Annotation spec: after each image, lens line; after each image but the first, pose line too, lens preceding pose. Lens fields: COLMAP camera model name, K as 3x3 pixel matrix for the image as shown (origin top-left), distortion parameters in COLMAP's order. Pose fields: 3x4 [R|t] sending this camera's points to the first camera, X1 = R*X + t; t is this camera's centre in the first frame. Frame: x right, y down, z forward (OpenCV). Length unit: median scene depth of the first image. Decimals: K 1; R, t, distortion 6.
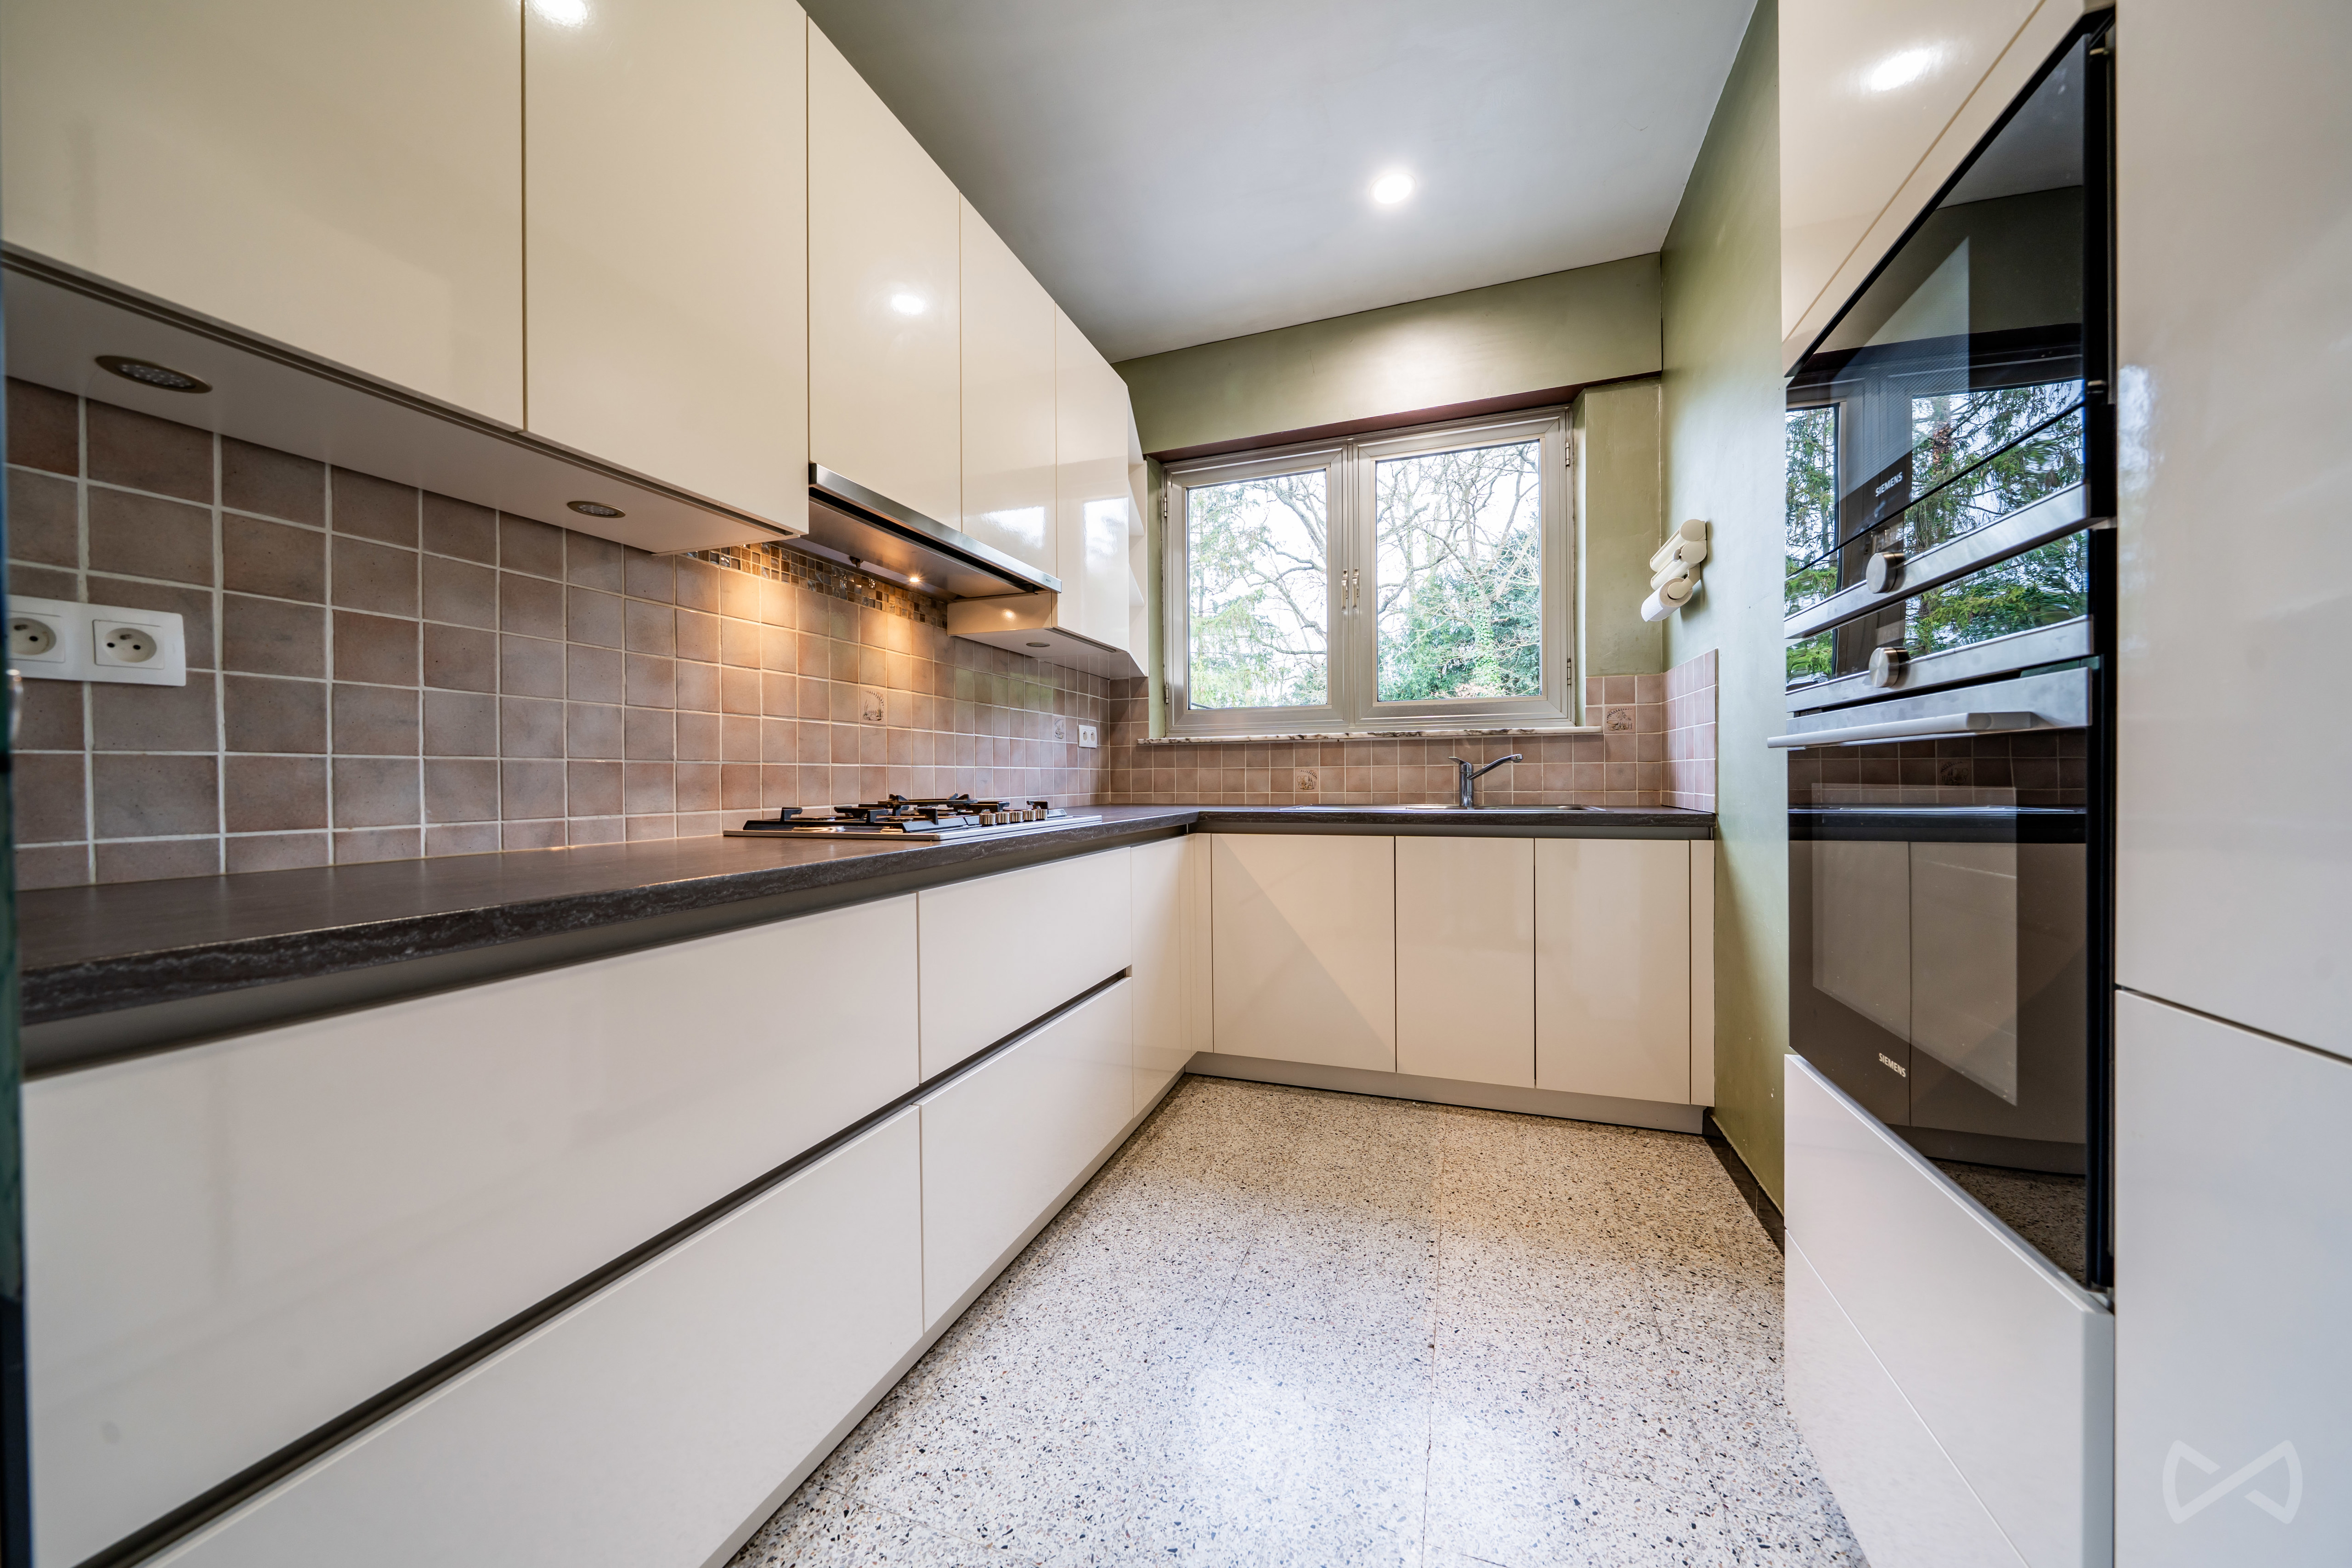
lens RADIAL K [[788.2, 0, 1176.0], [0, 788.2, 784.0], [0, 0, 1]] dist [-0.013543, -0.000147]
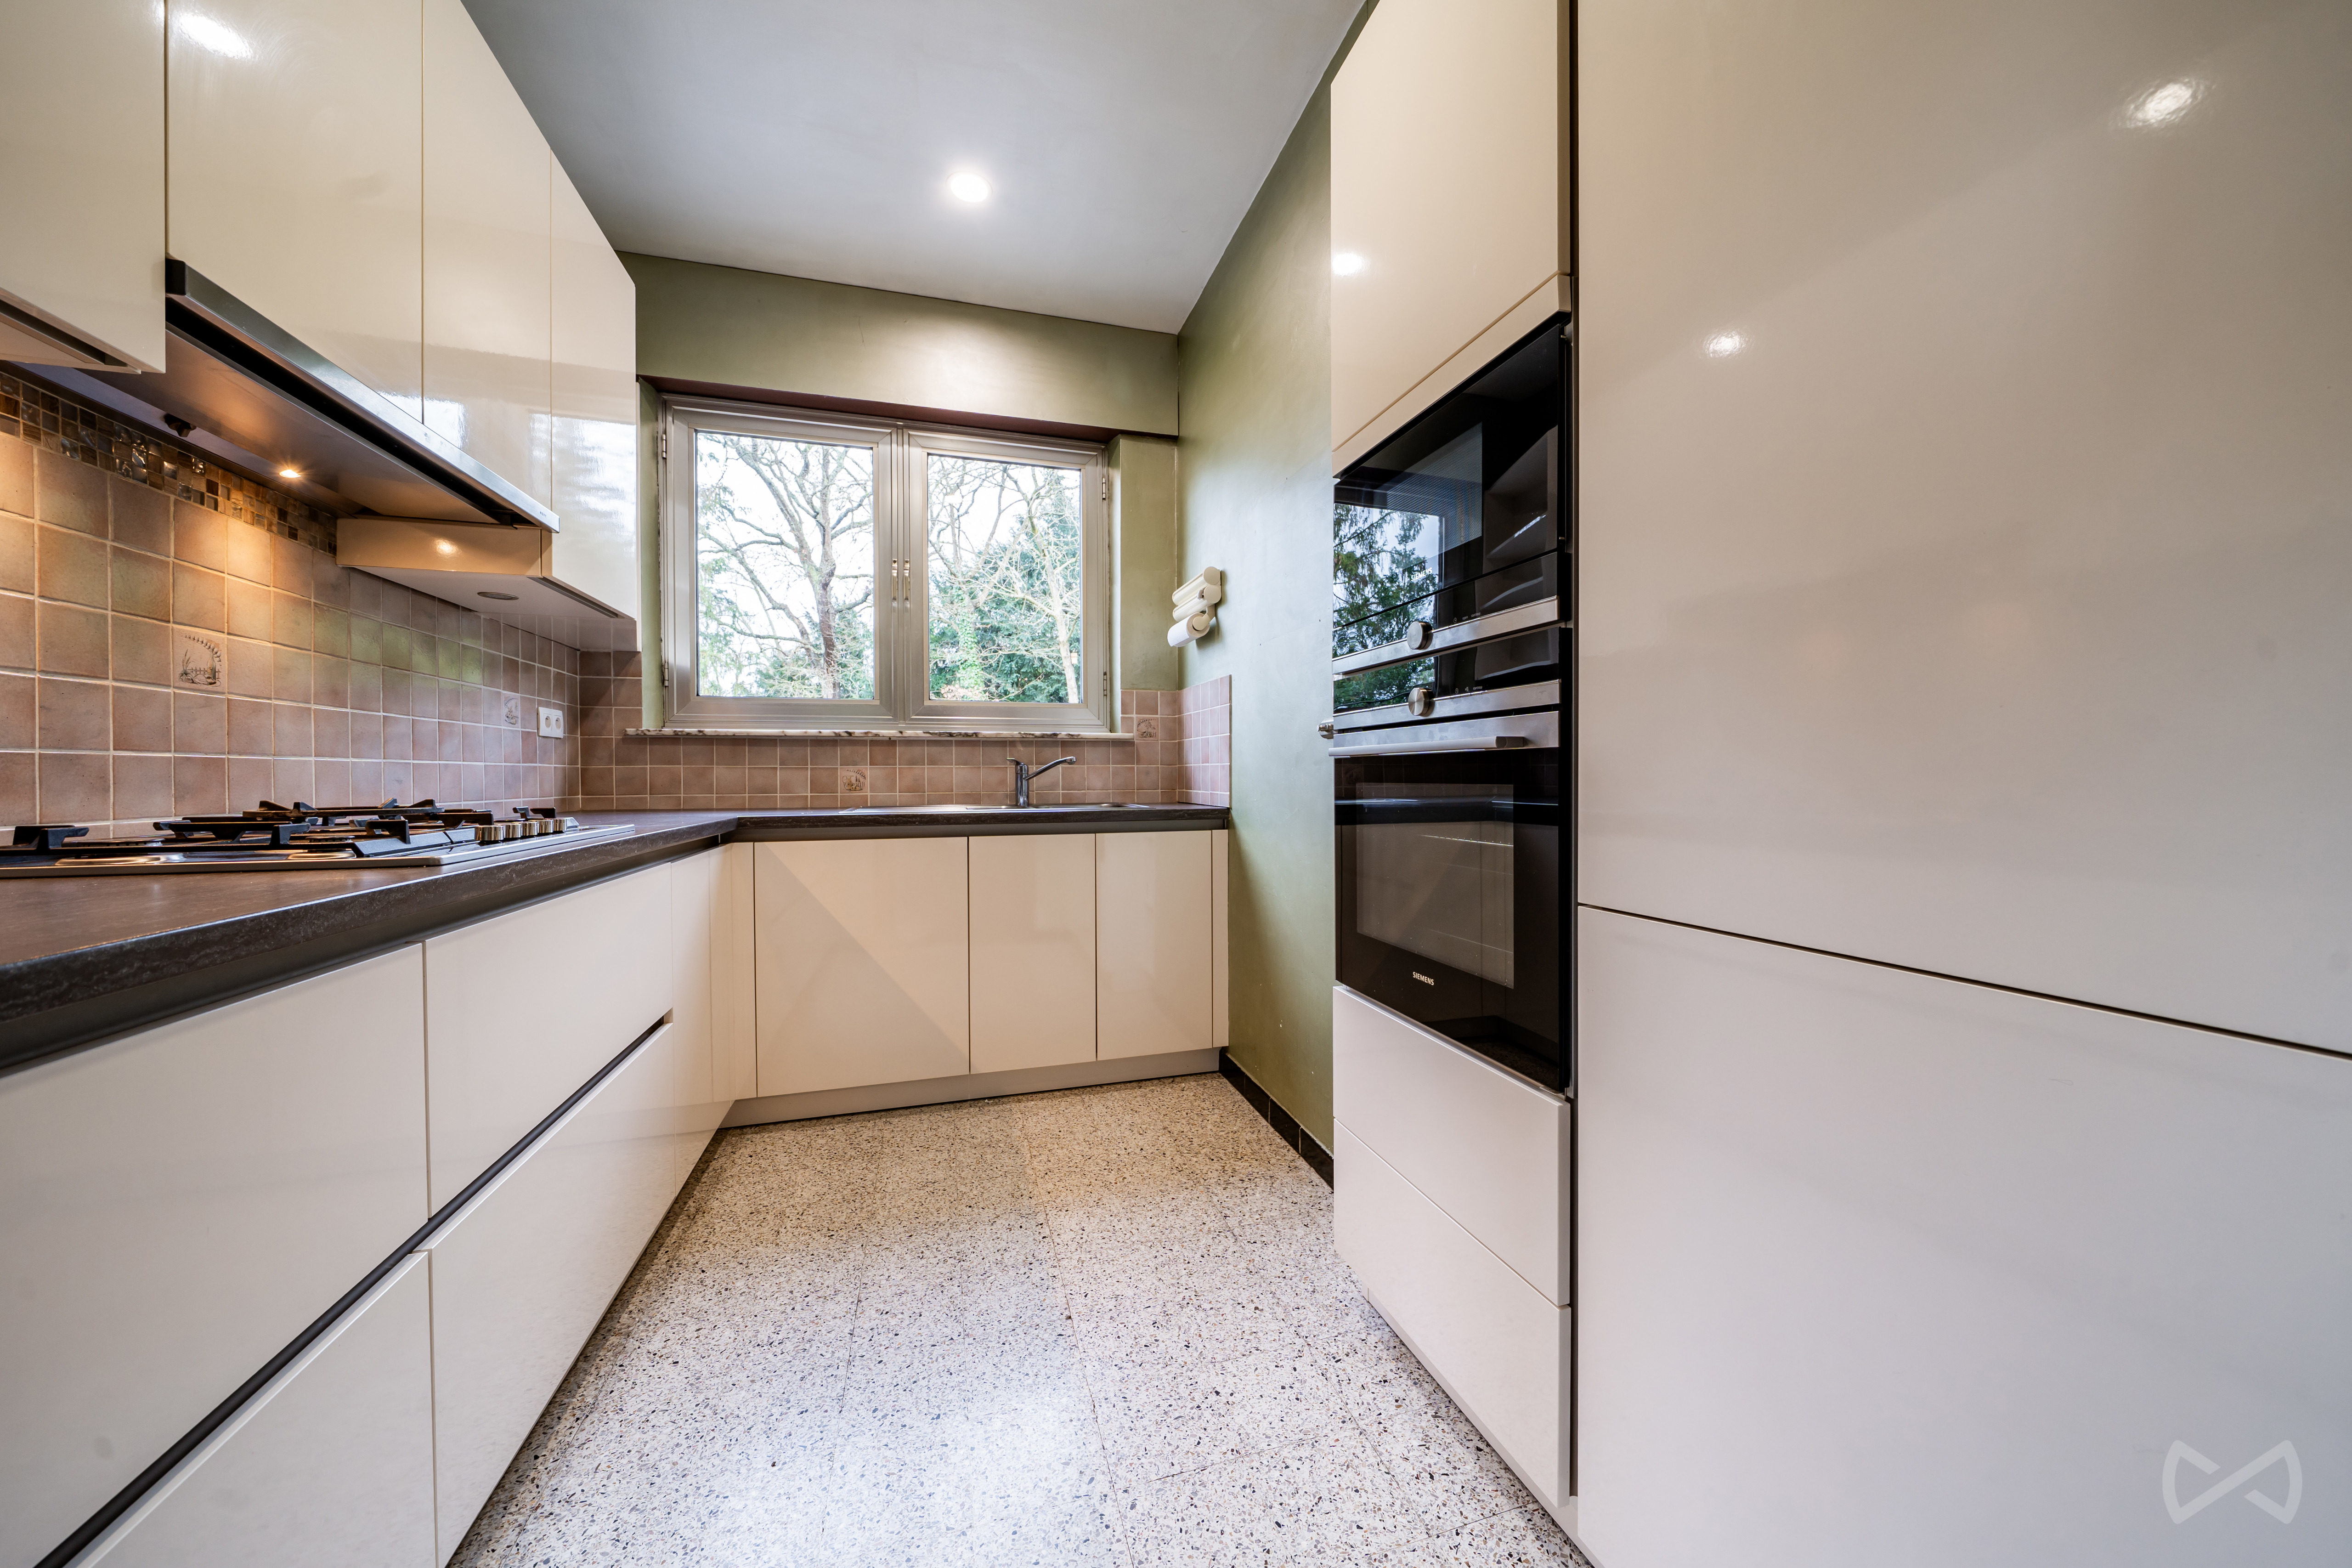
lens RADIAL K [[802.4, 0, 1176.0], [0, 802.4, 784.0], [0, 0, 1]] dist [-0.013089, -0.000171]
pose [[0.803666, -0.001013, 0.595080, -0.126959], [0.001822, 0.999998, -0.000758, 0.000795], [-0.595078, 0.001694, 0.803666, 0.031764]]
